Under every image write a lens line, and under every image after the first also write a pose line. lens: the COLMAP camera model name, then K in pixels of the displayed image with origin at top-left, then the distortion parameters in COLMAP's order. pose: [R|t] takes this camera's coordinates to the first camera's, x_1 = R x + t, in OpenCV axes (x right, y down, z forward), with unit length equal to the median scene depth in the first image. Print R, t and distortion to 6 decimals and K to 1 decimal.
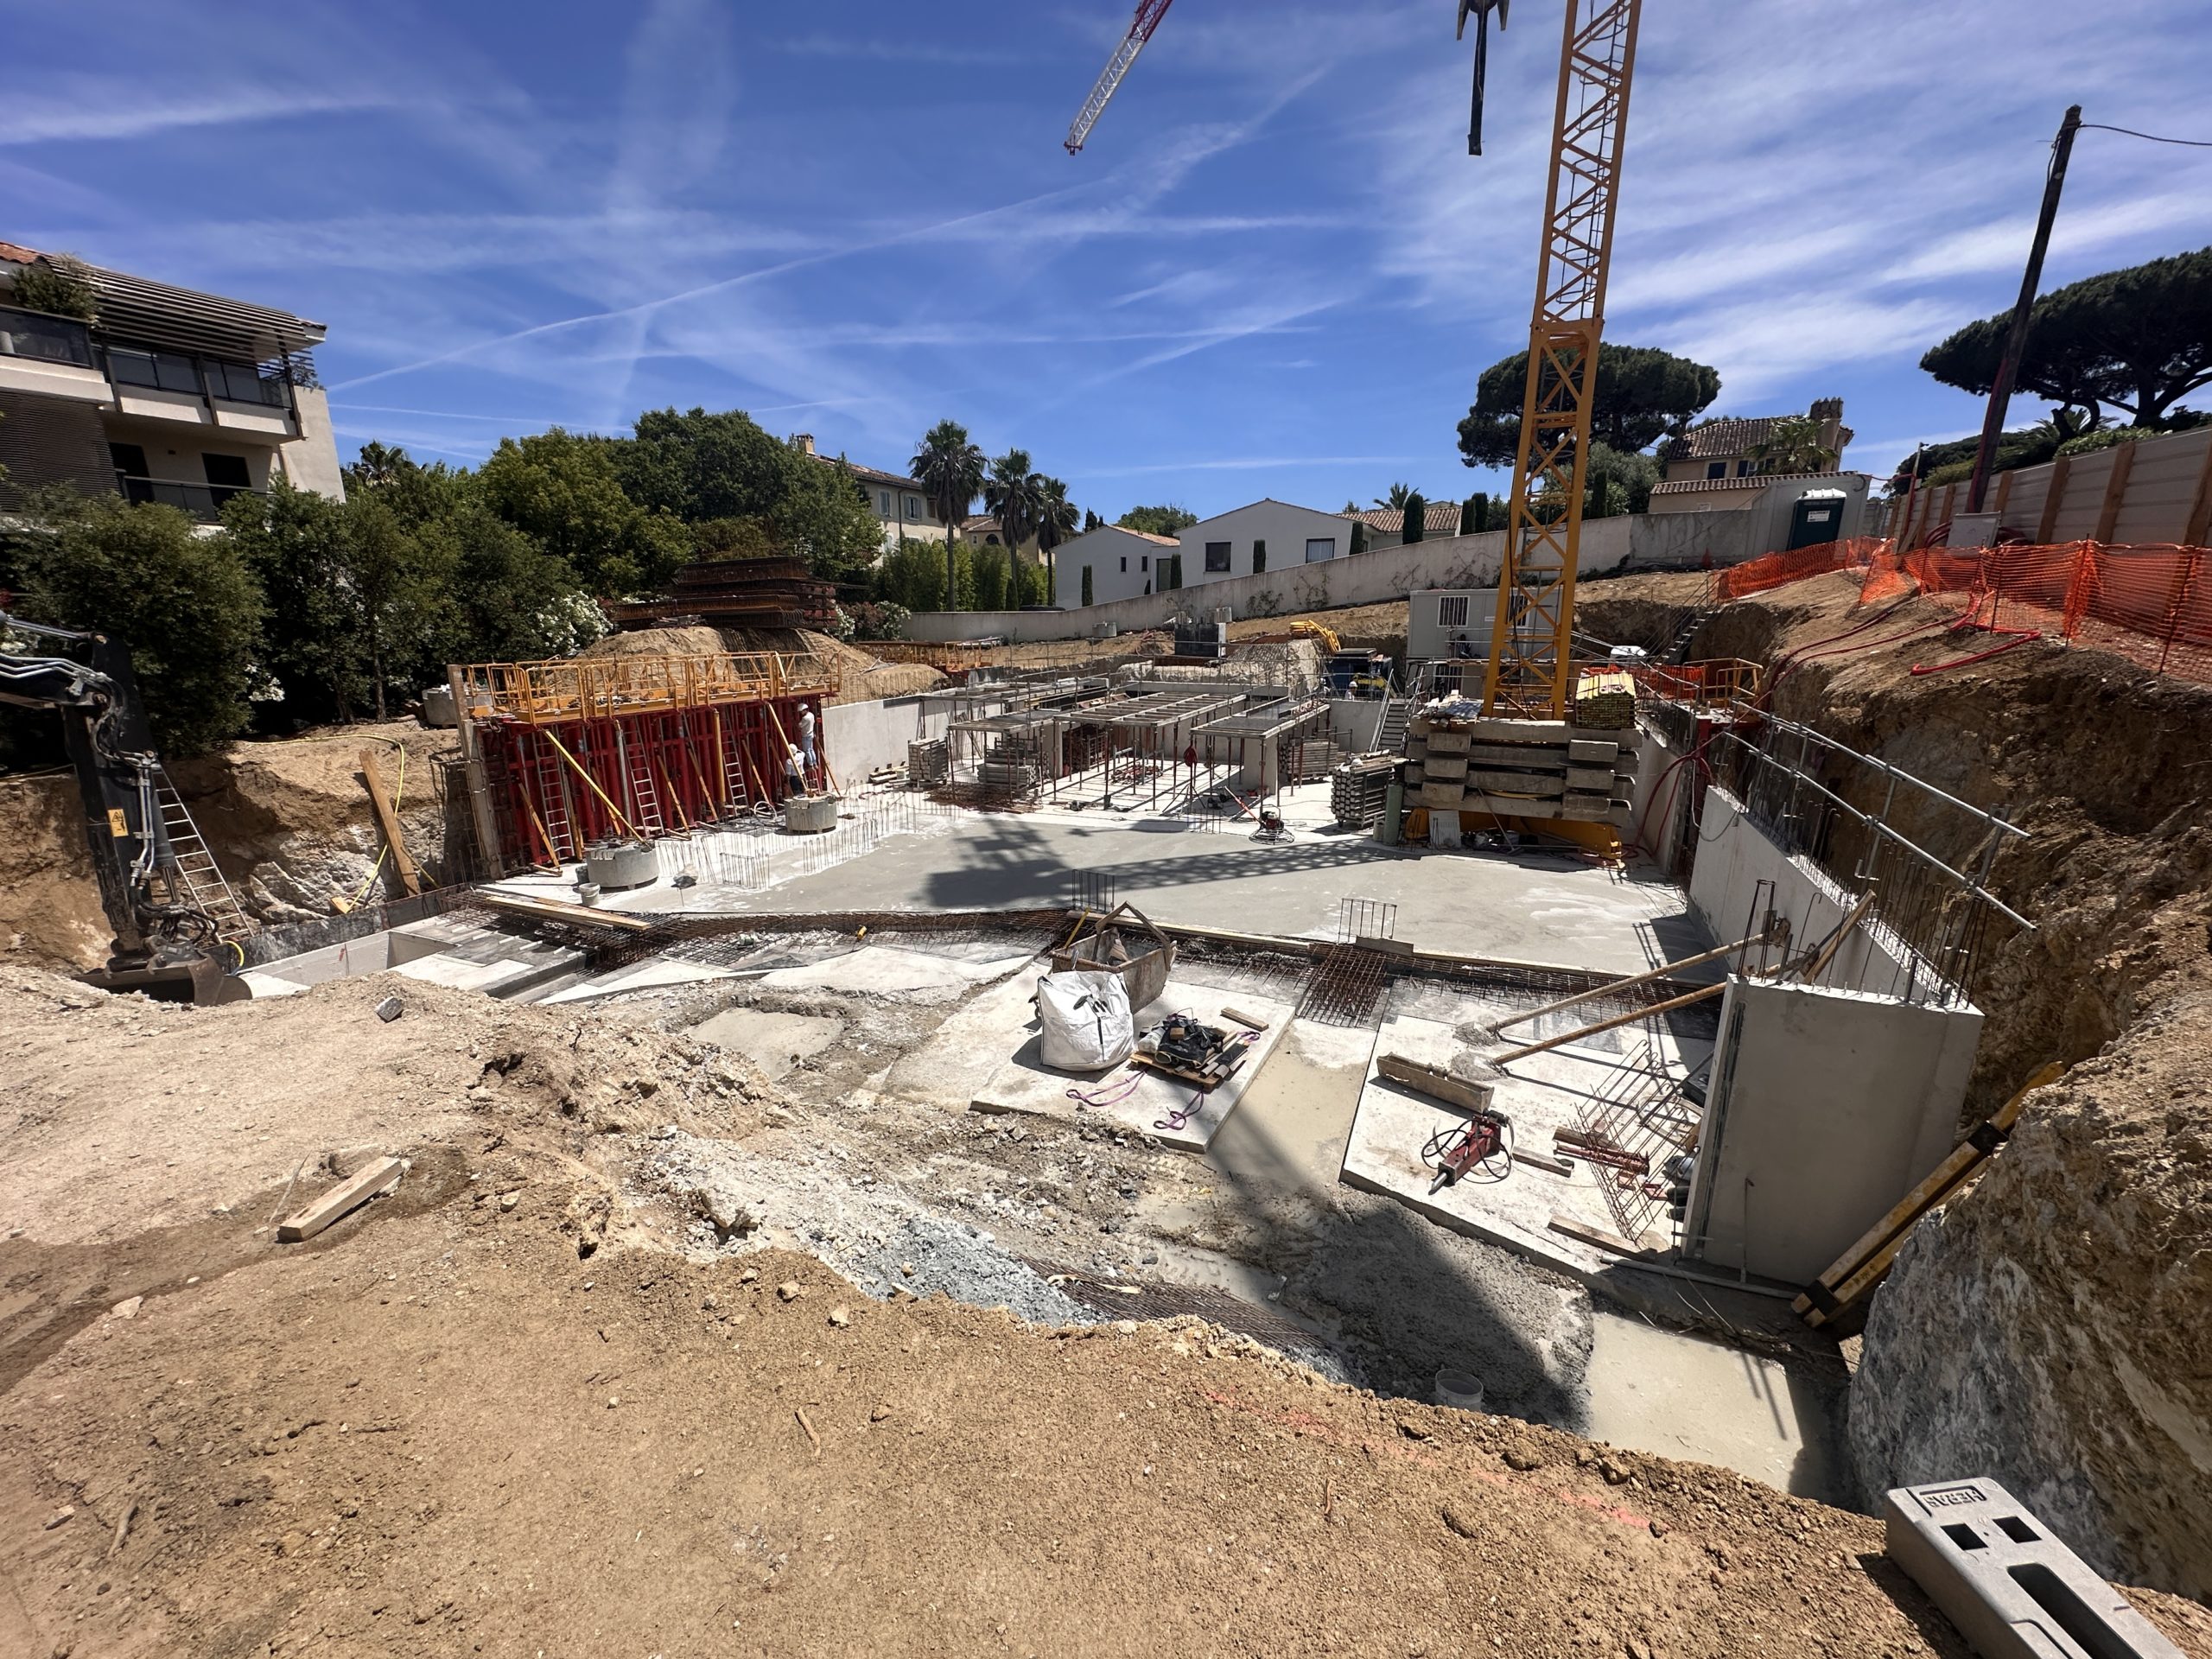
lens RADIAL K [[891.3, 0, 1104.1], [0, 891.3, 828.4], [0, 0, 1]] dist [0.001660, -0.000250]
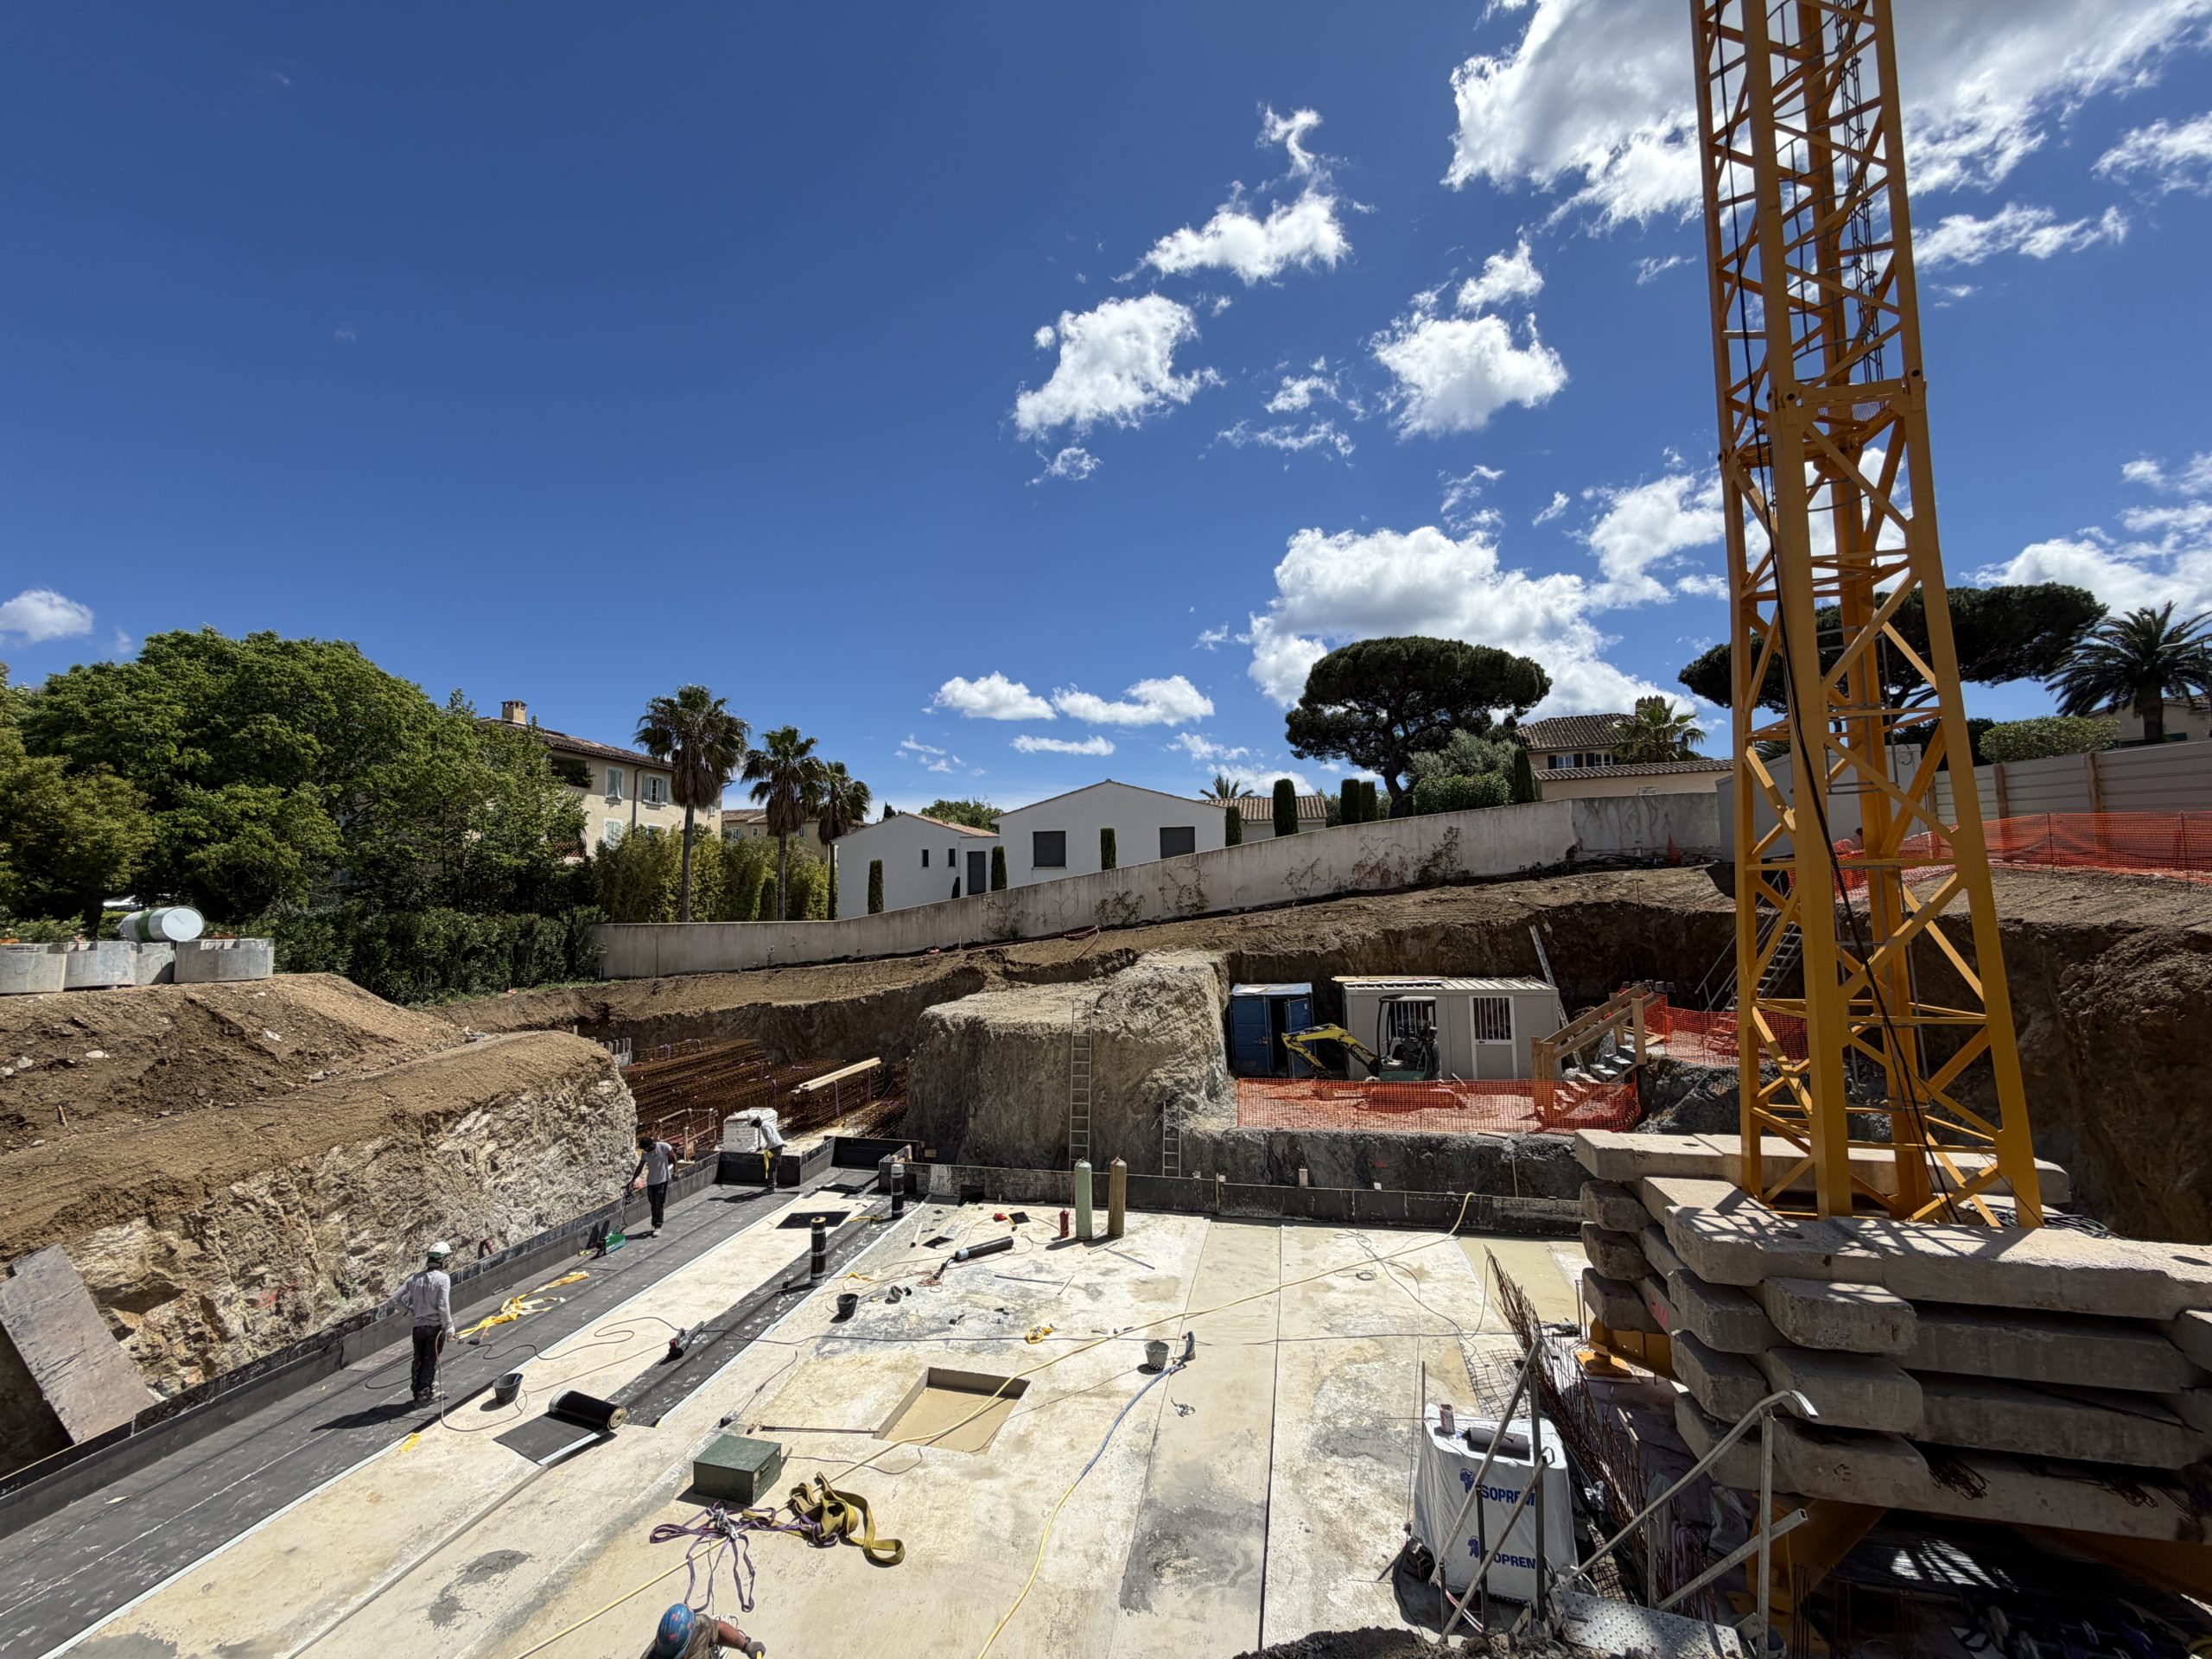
lens RADIAL K [[883.5, 0, 1107.6], [0, 883.5, 819.1], [0, 0, 1]] dist [0.004260, 0.000262]
pose [[0.974453, 0.009076, 0.224409, 0.004009], [0.064716, 0.945457, -0.319254, -0.106368], [-0.215067, 0.325621, 0.920716, 0.361910]]
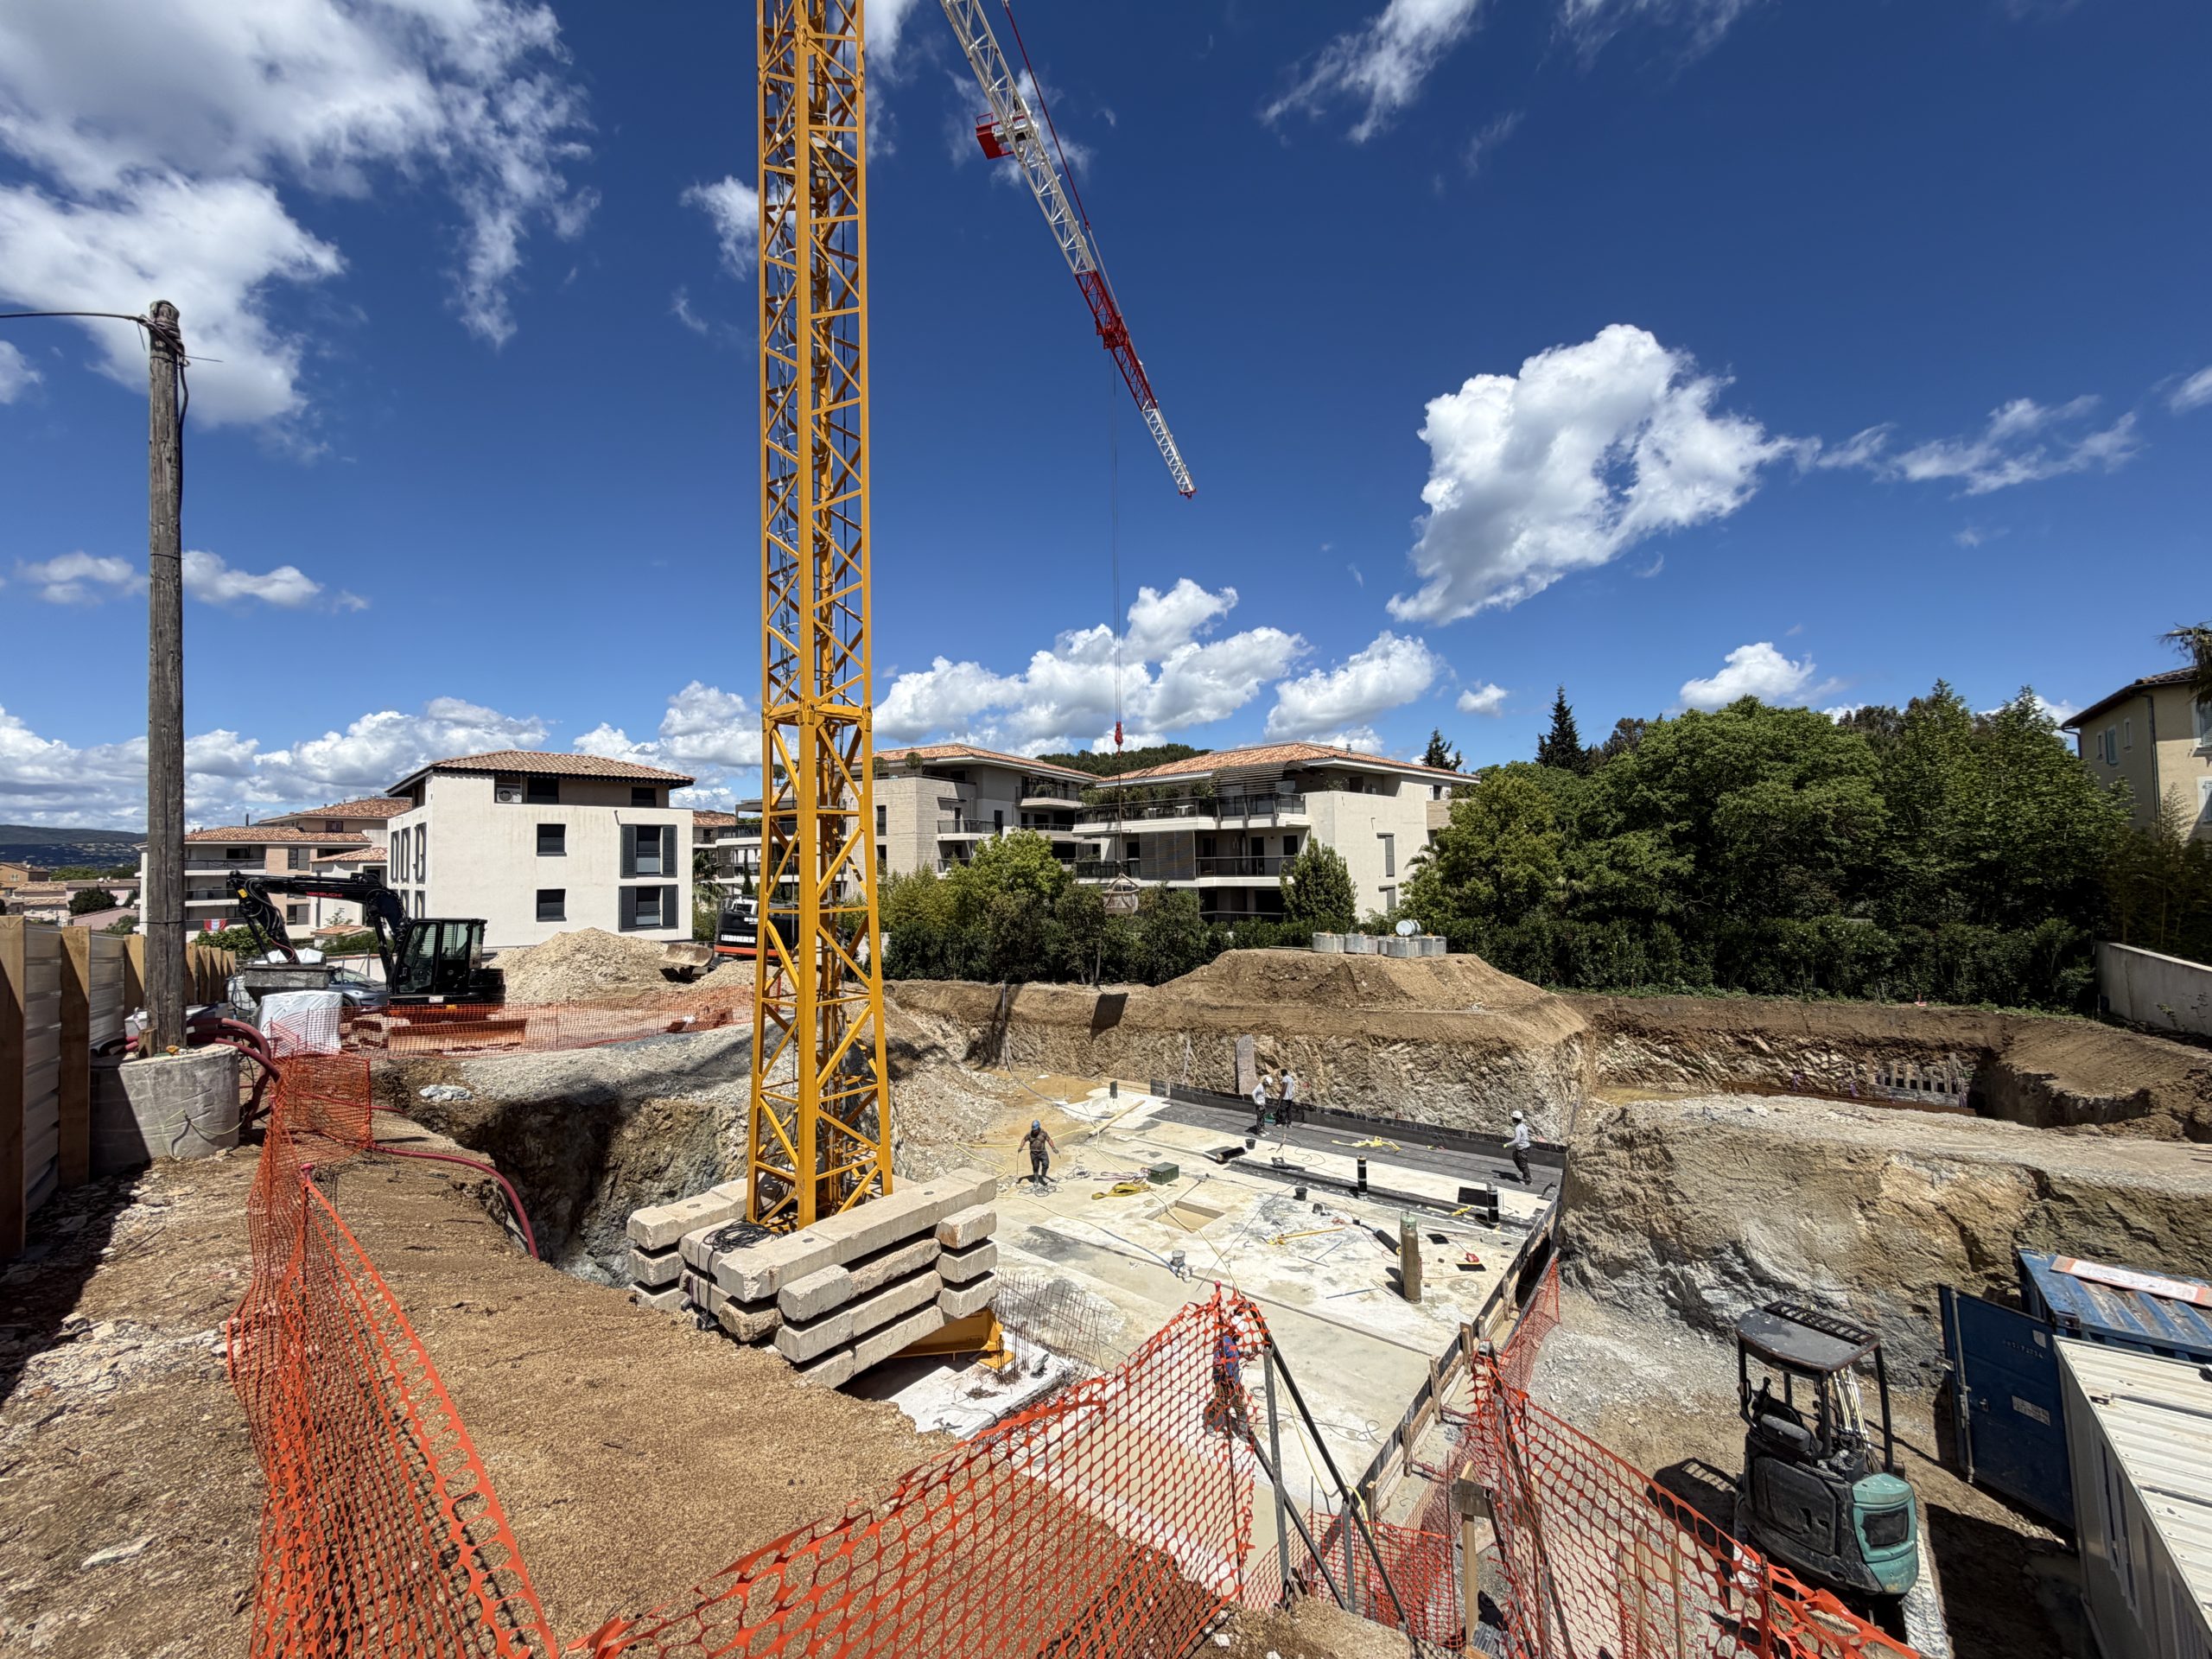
lens RADIAL K [[883.5, 0, 1097.0], [0, 883.5, 815.7], [0, 0, 1]] dist [0.004260, 0.000262]
pose [[-0.235151, -0.044933, -0.970920, 1.323136], [-0.209051, 0.977890, 0.005375, -0.455072], [0.949211, 0.204236, -0.239346, 1.177136]]
